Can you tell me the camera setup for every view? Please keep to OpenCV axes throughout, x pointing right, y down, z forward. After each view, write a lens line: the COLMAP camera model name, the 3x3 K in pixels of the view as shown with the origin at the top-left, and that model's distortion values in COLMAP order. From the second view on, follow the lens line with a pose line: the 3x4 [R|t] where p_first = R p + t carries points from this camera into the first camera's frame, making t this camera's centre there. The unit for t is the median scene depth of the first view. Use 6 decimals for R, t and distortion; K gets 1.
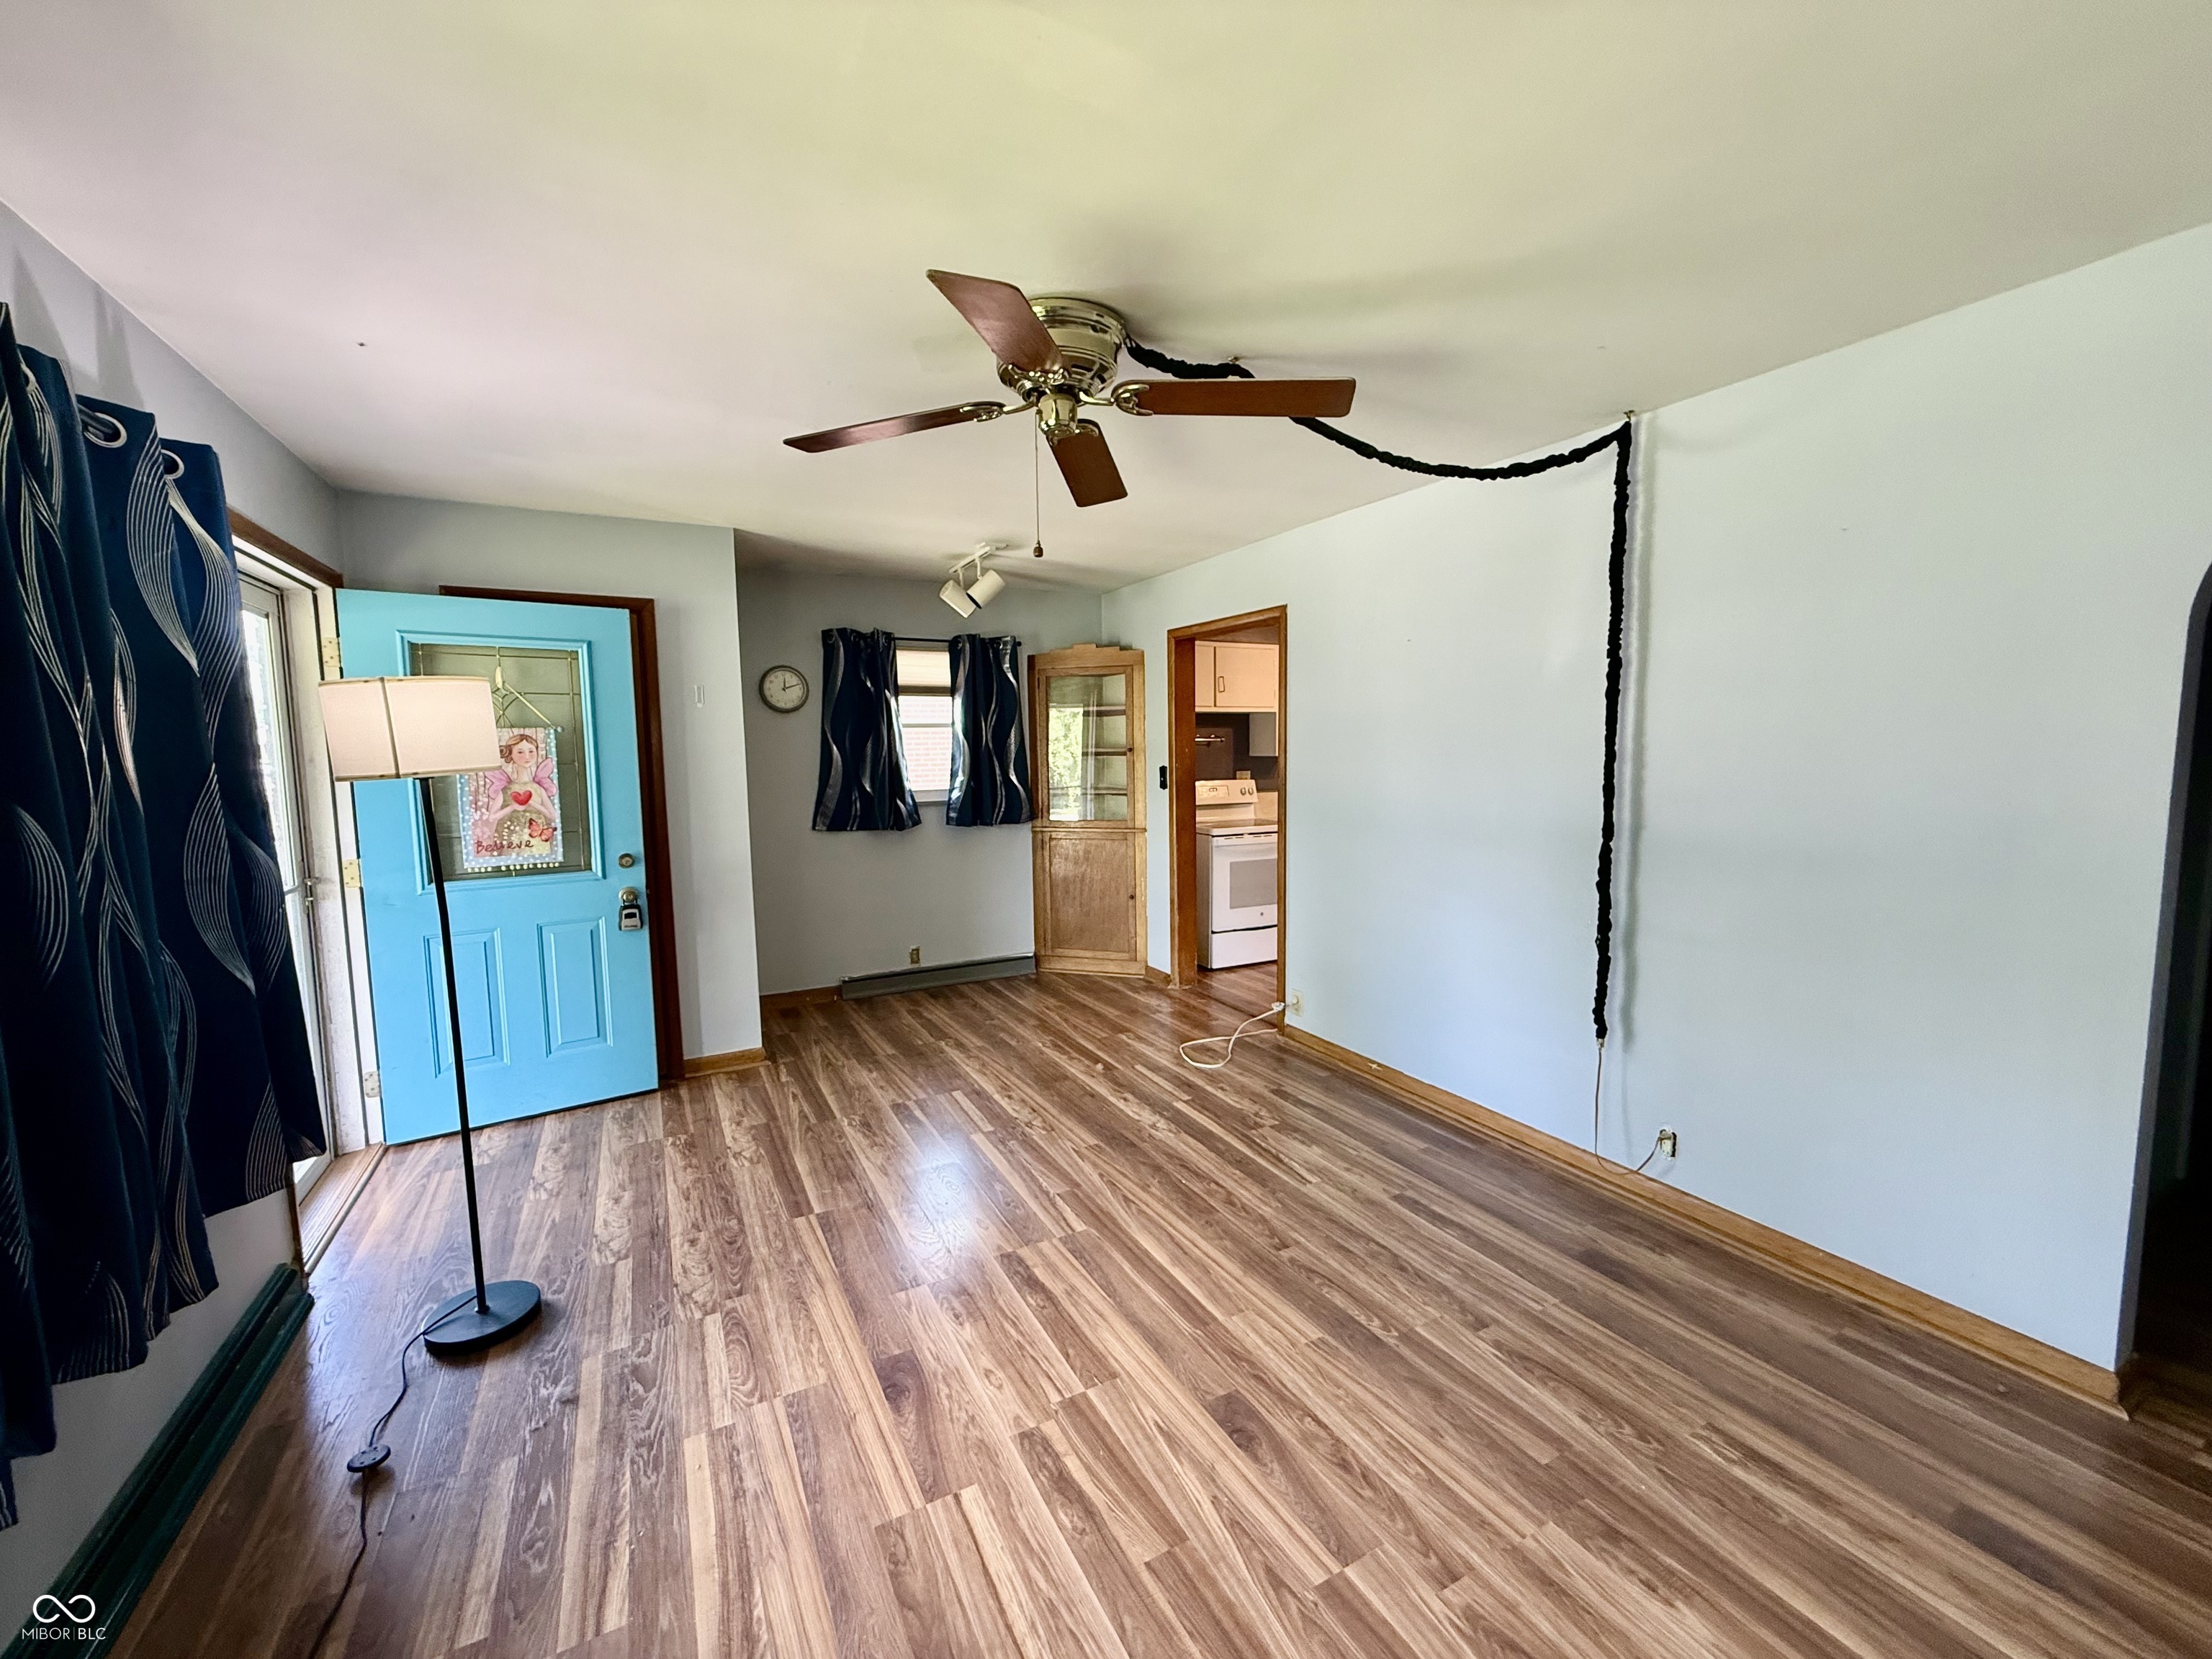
lens RADIAL K [[885.0, 0, 1106.0], [0, 885.0, 829.5], [0, 0, 1]] dist [-0.000015, -0.000002]
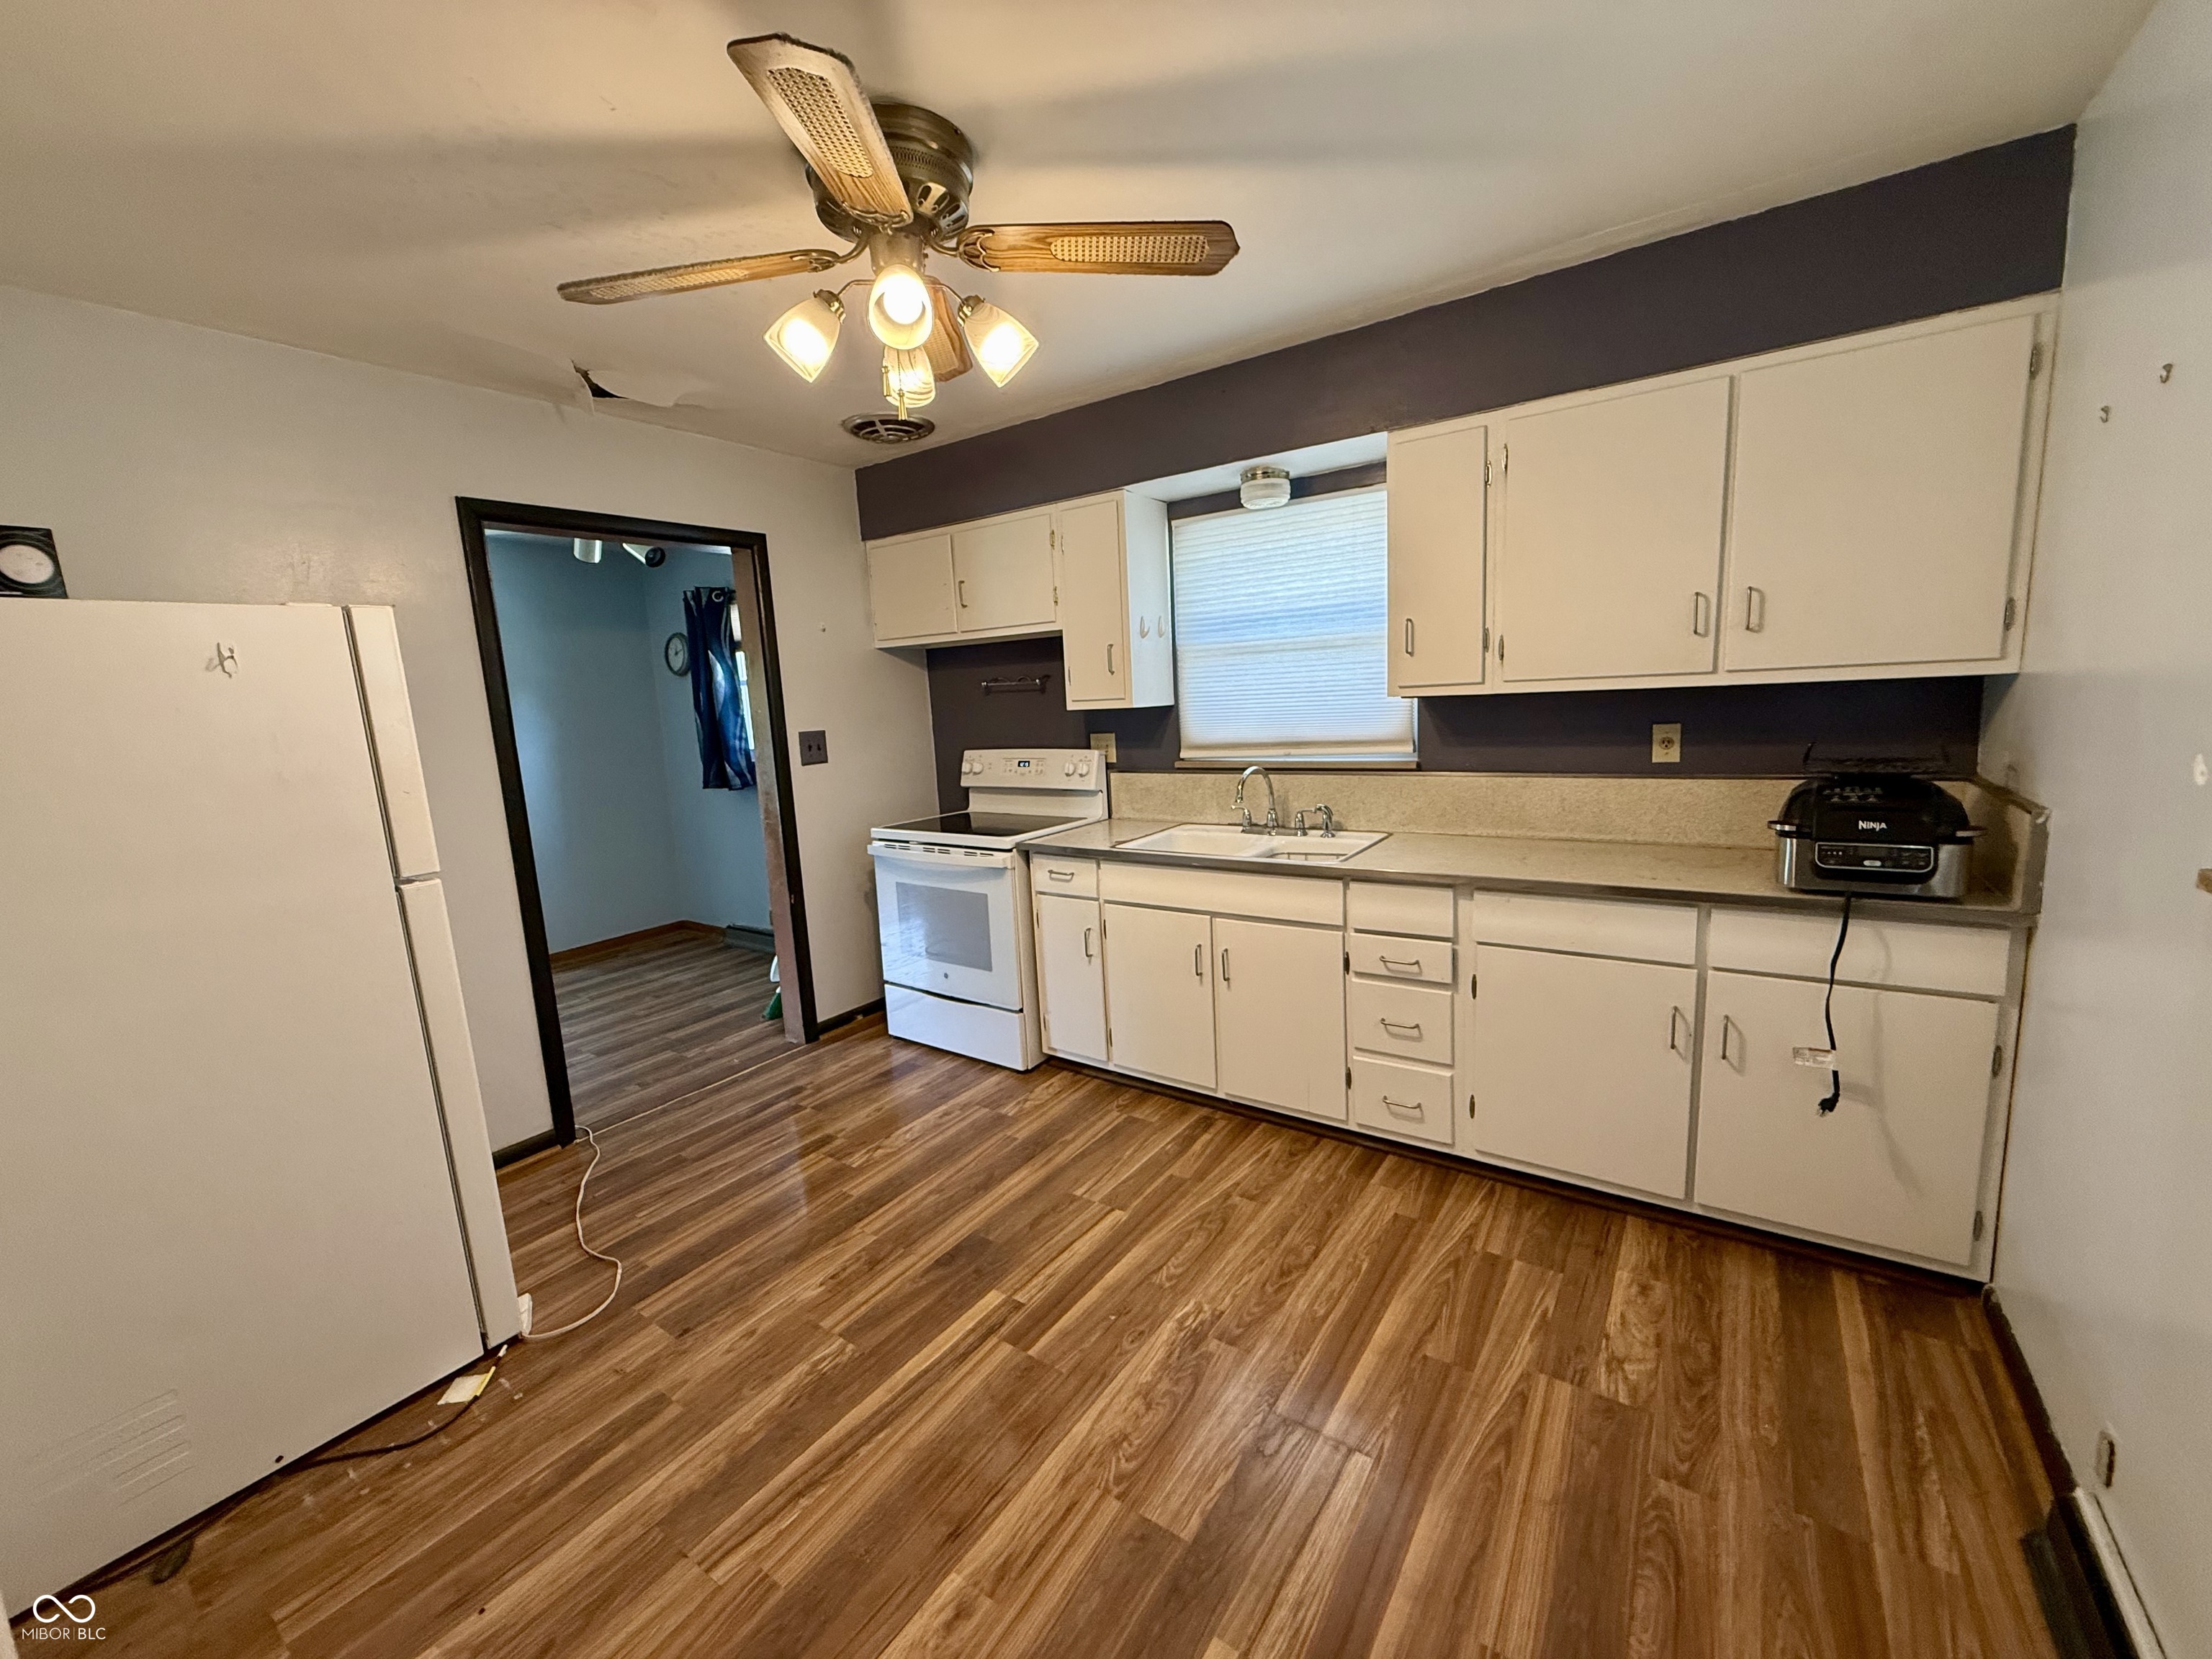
lens RADIAL K [[885.0, 0, 1106.0], [0, 885.0, 829.5], [0, 0, 1]] dist [-0.000015, -0.000002]
pose [[0.459563, 0.129956, -0.878586, 0.865835], [-0.040501, 0.991274, 0.125440, -0.099118], [0.887221, -0.022064, 0.460817, 0.948413]]
